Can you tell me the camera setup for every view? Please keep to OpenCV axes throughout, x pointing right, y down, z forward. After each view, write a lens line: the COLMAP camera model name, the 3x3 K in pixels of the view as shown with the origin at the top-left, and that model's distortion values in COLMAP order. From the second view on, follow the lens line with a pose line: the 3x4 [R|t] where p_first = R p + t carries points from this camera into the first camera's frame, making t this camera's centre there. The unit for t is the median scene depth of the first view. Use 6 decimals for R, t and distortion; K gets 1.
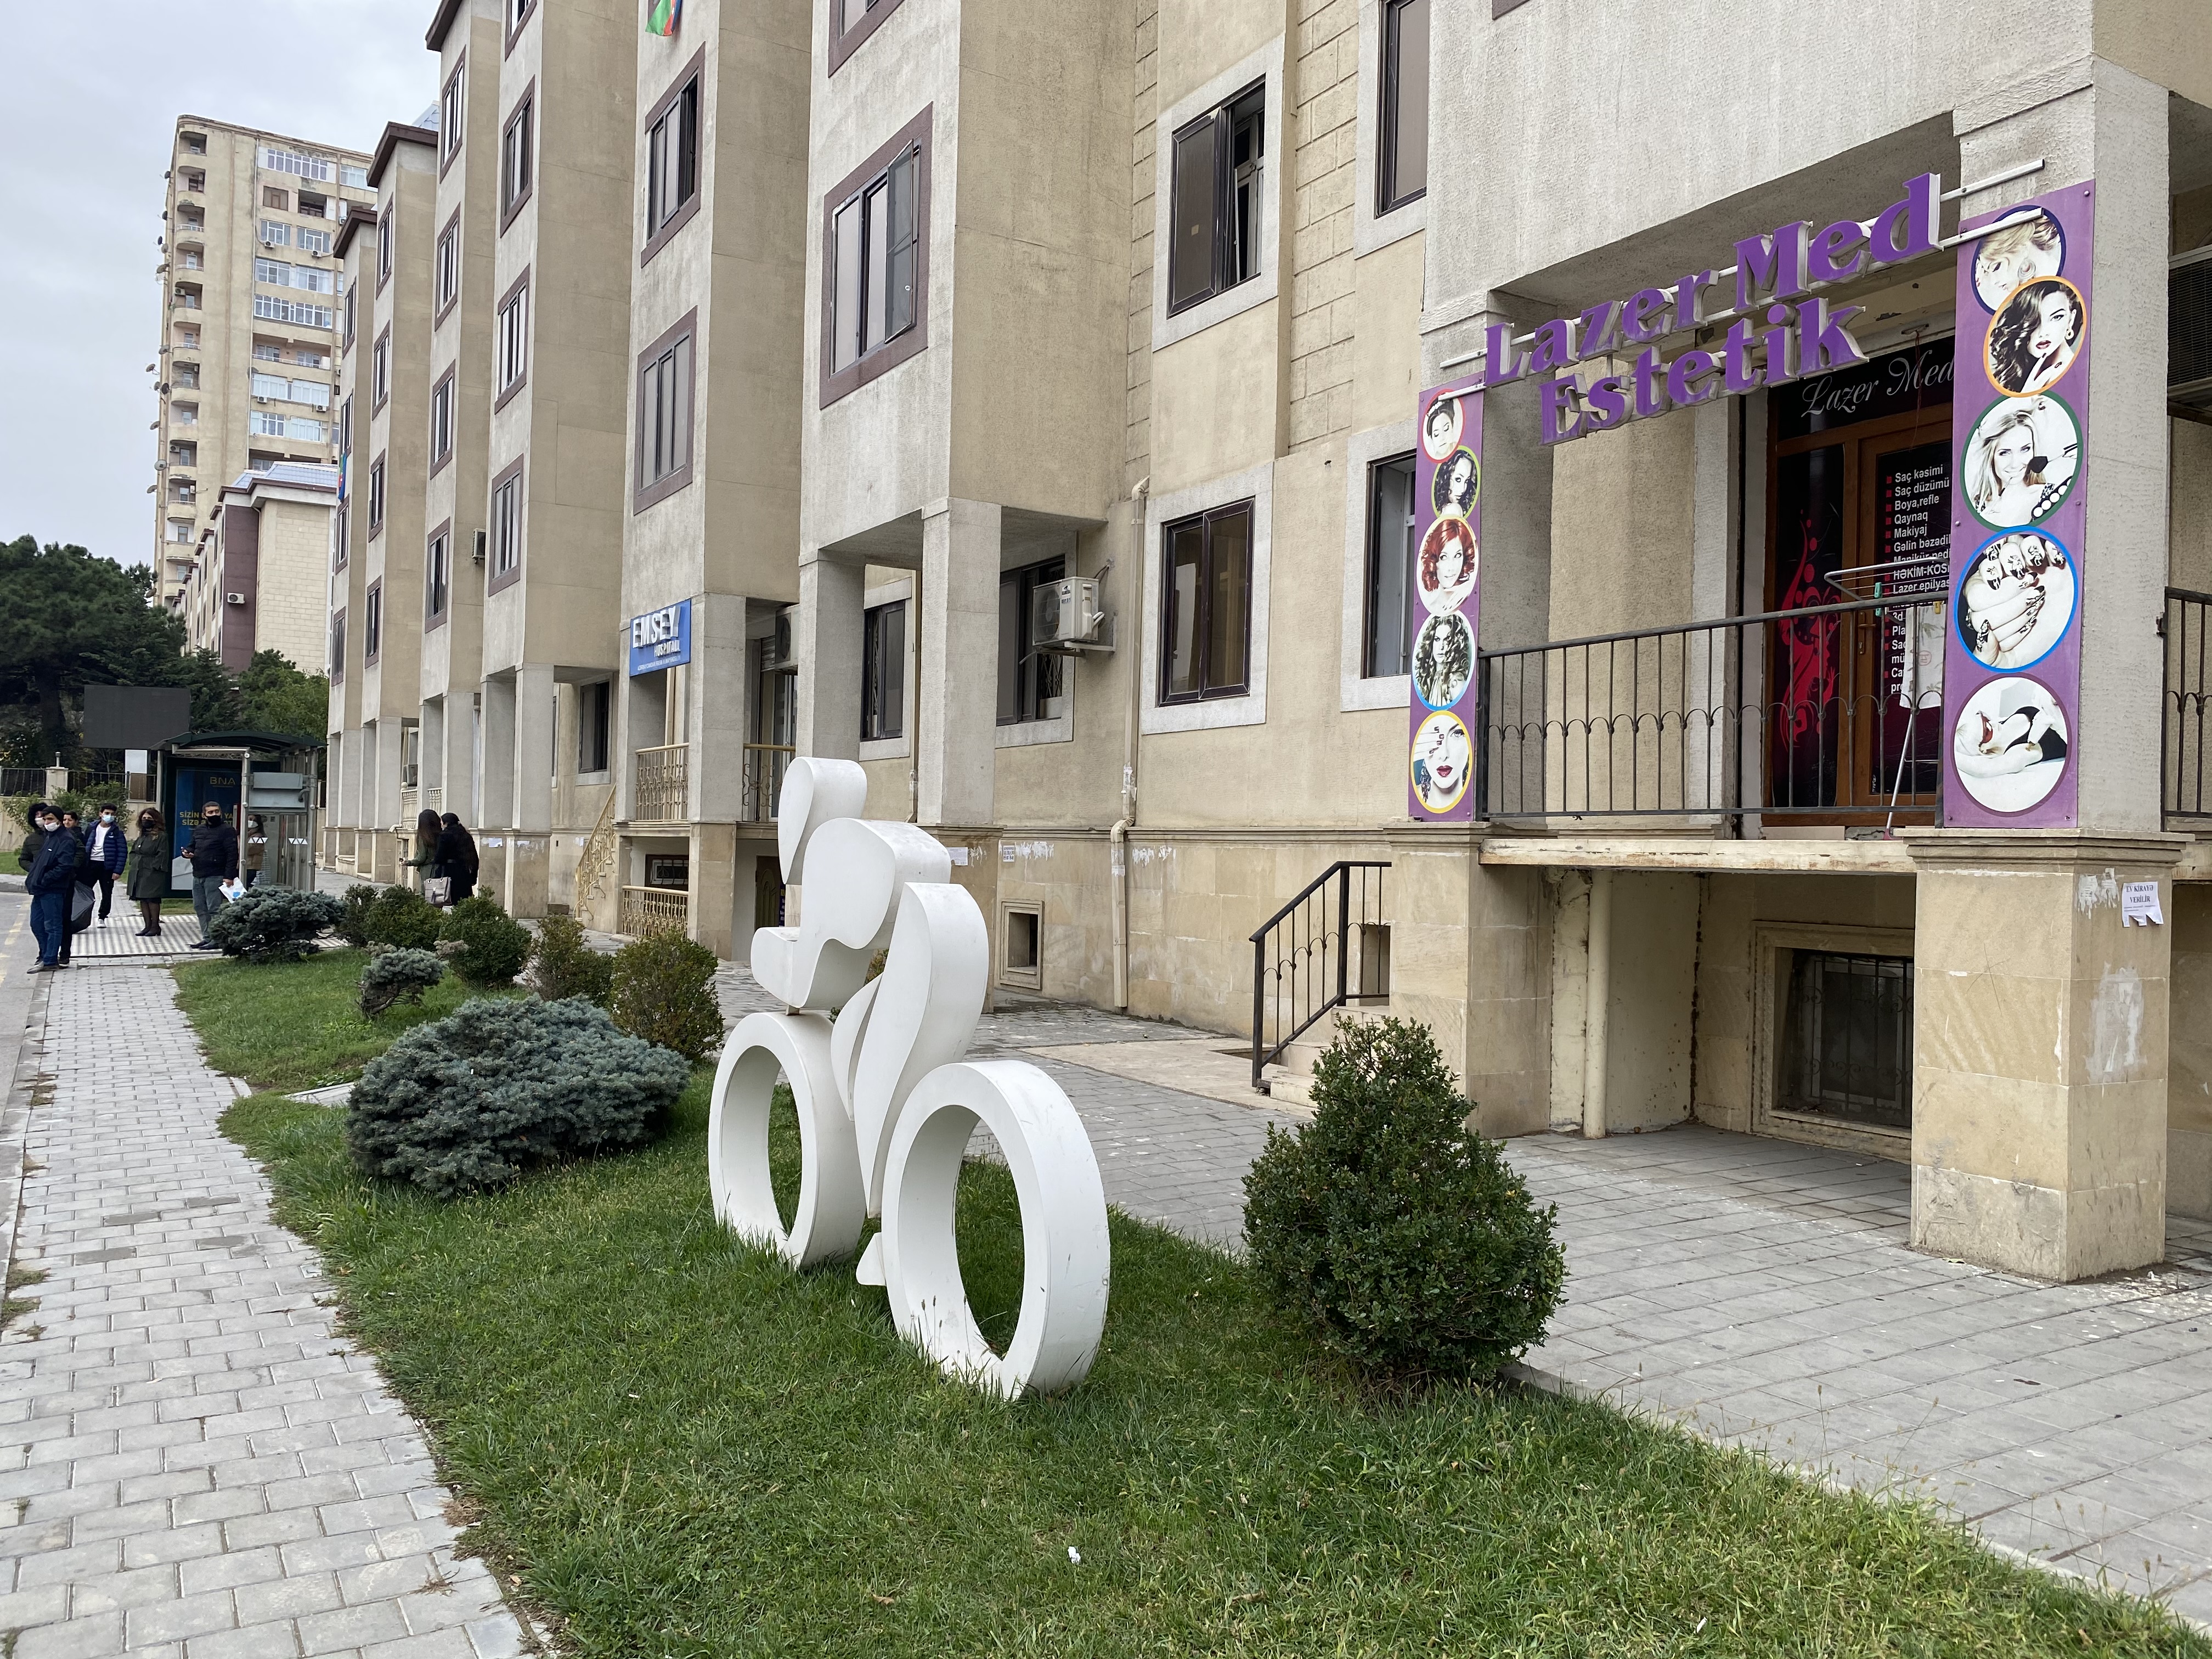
lens RADIAL K [[1687.9, 0, 1096.9], [0, 1687.9, 832.8], [0, 0, 1]] dist [0.037698, -0.023134]
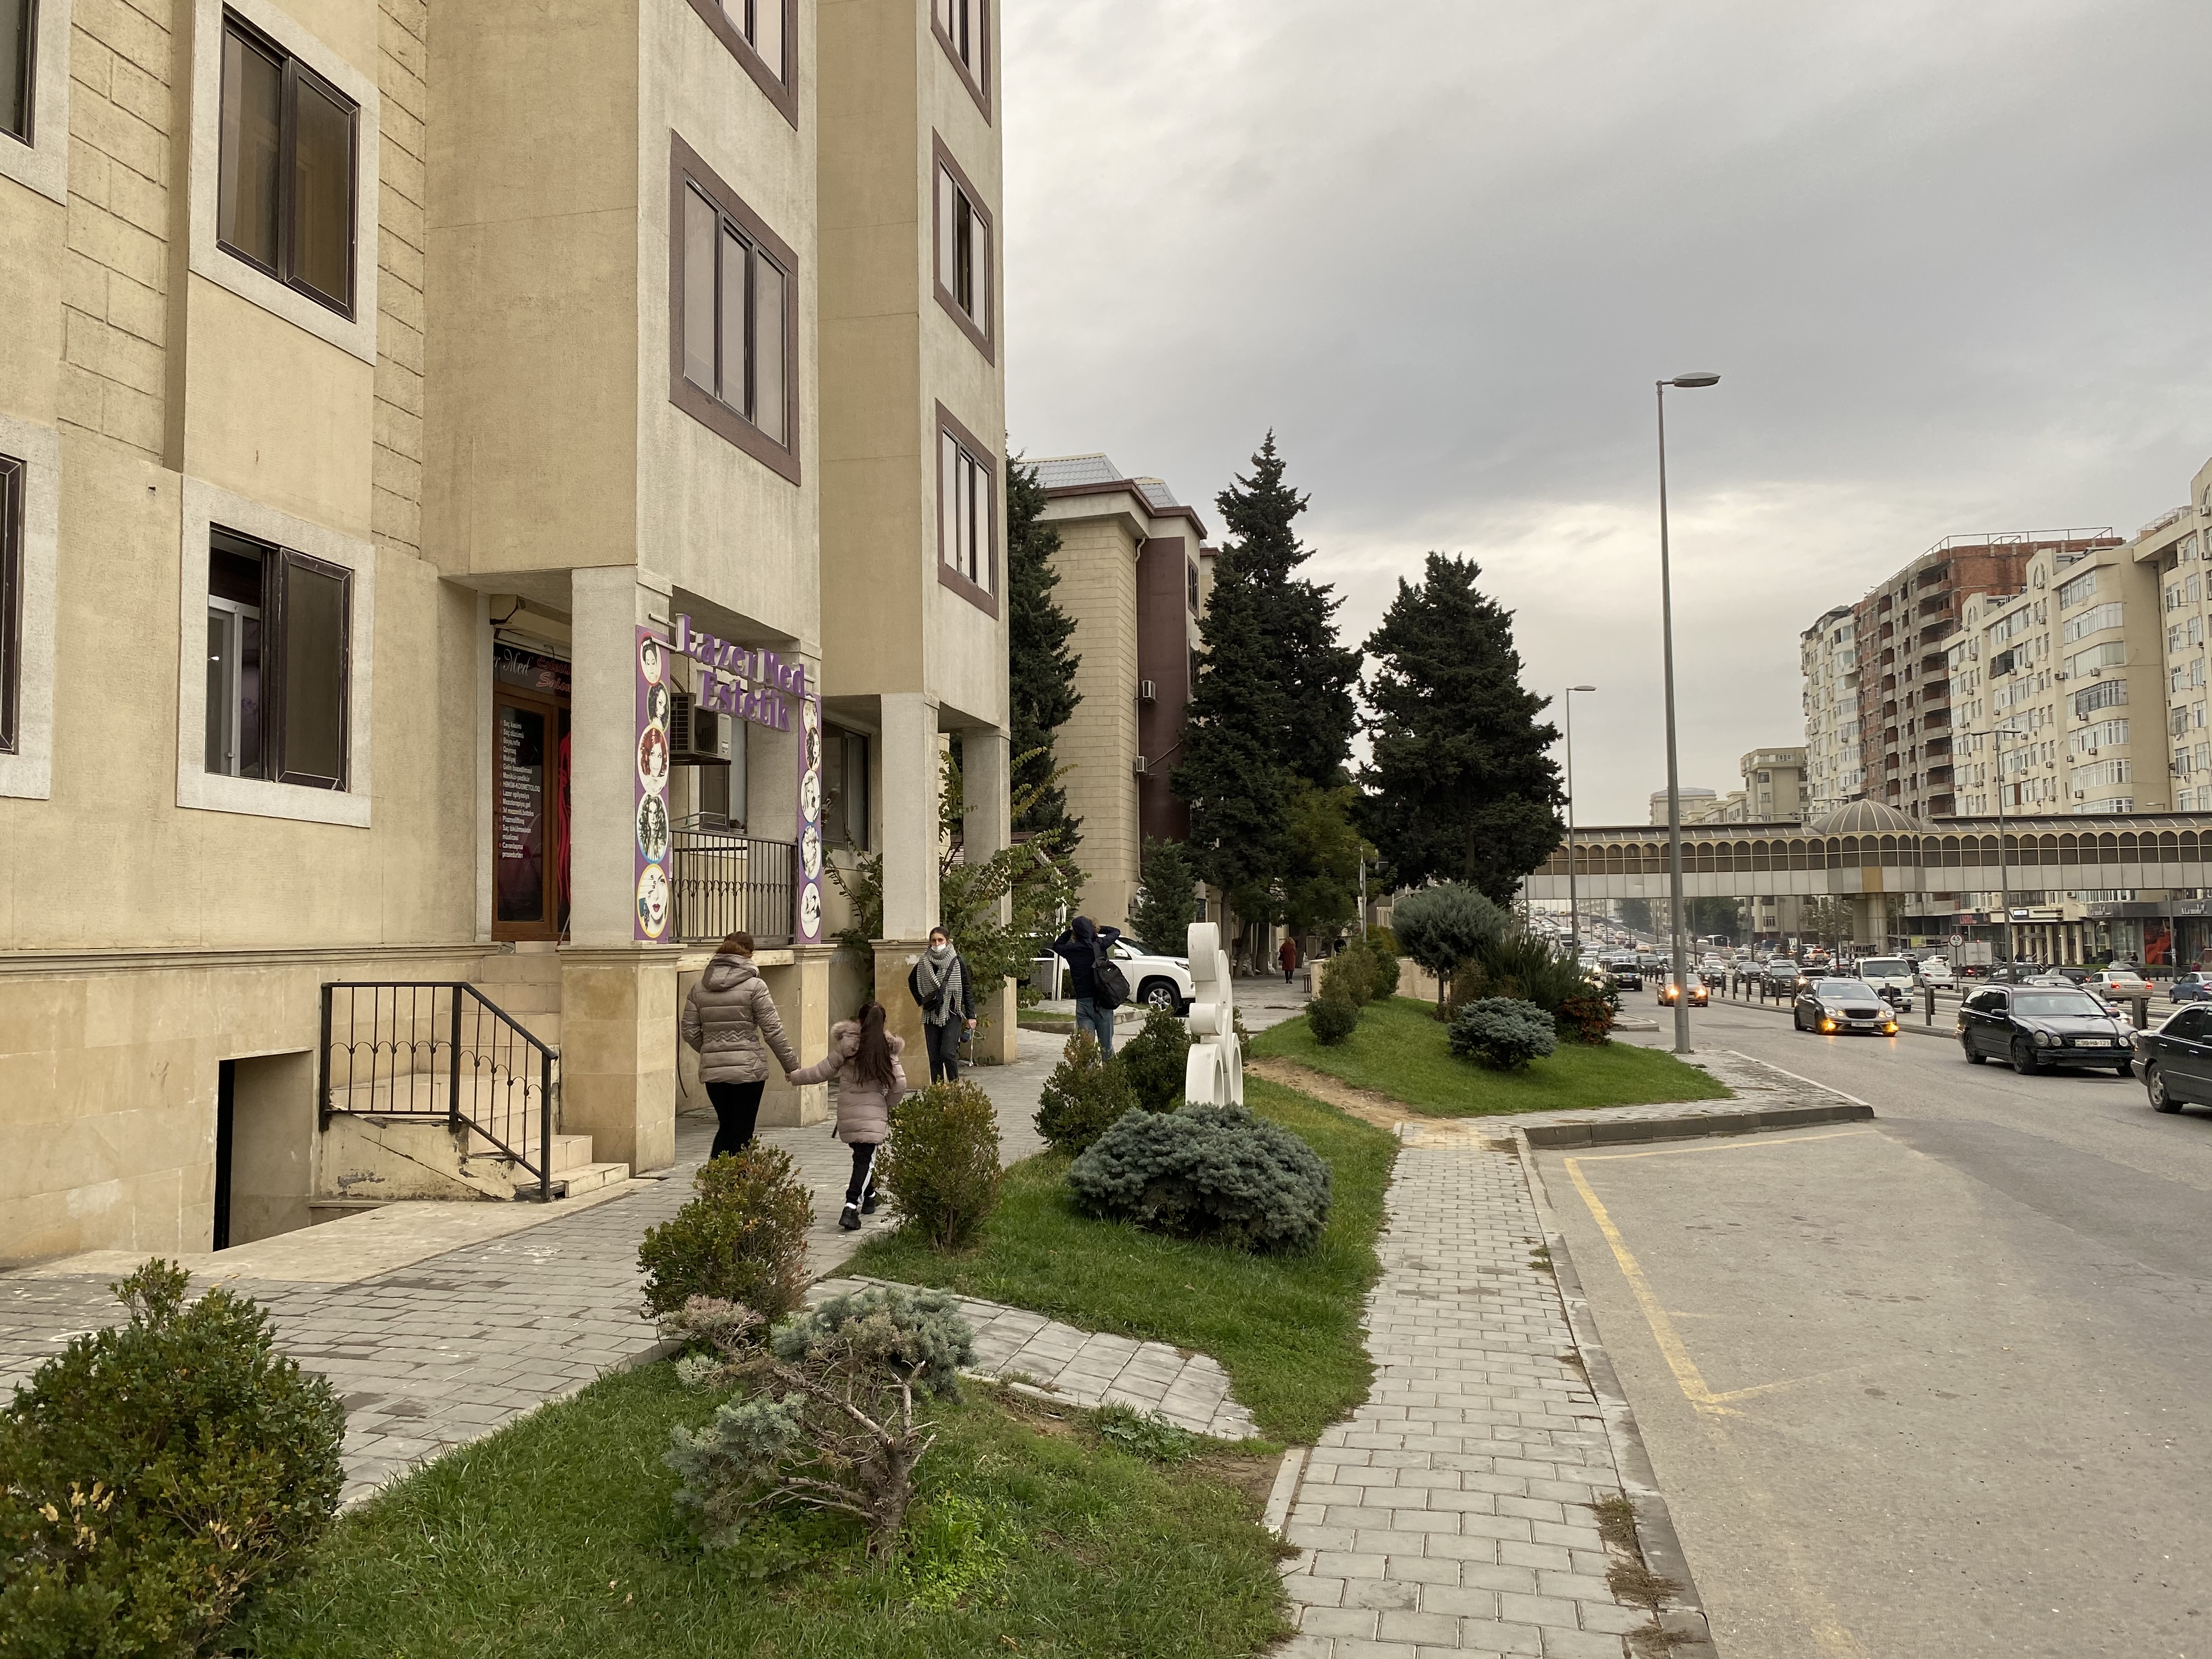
lens RADIAL K [[1687.9, 0, 1115.3], [0, 1687.9, 828.0], [0, 0, 1]] dist [0.037698, -0.023134]
pose [[-0.740526, 0.026141, 0.671519, -0.657086], [-0.014277, 0.998406, -0.054611, -0.019938], [-0.671876, -0.050028, -0.738972, 1.147392]]
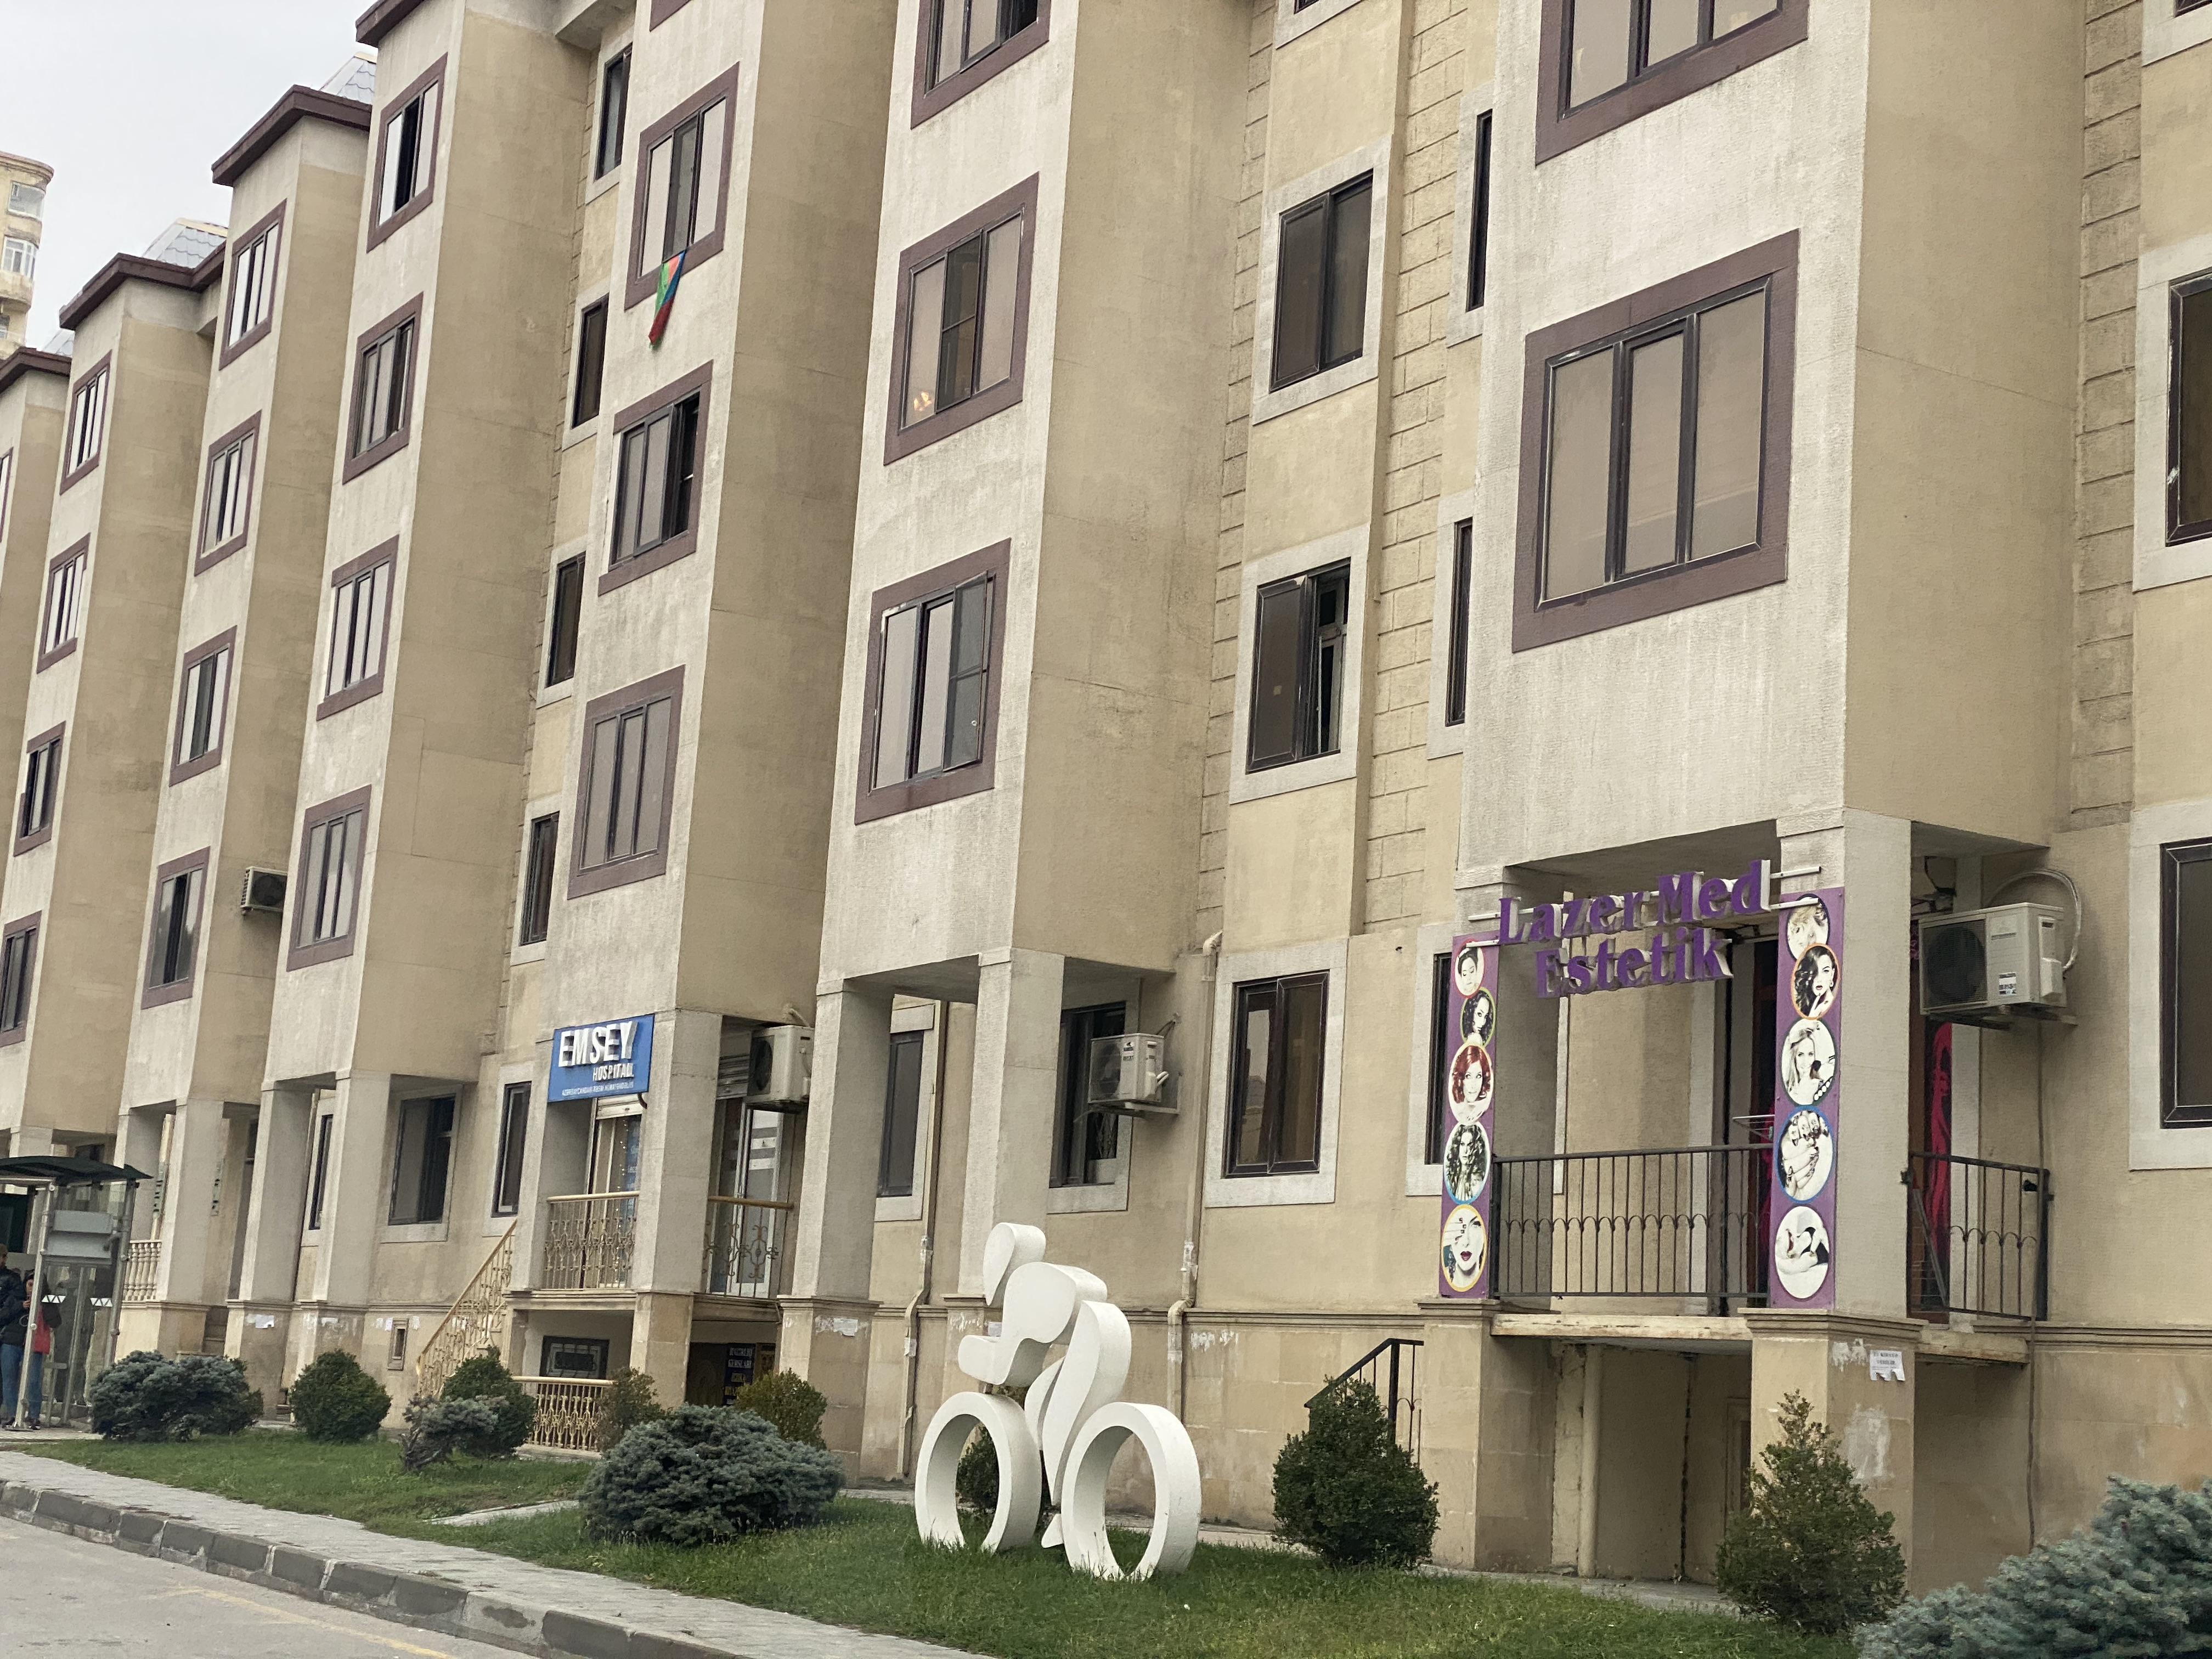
lens RADIAL K [[3240.5, 0, 1084.4], [0, 3240.5, 723.4], [0, 0, 1]] dist [0.130554, 0.000000]
pose [[0.999117, 0.041590, -0.005967, -0.042892], [-0.041948, 0.979392, -0.197562, 0.039559], [-0.002373, 0.197638, 0.980272, -0.861405]]
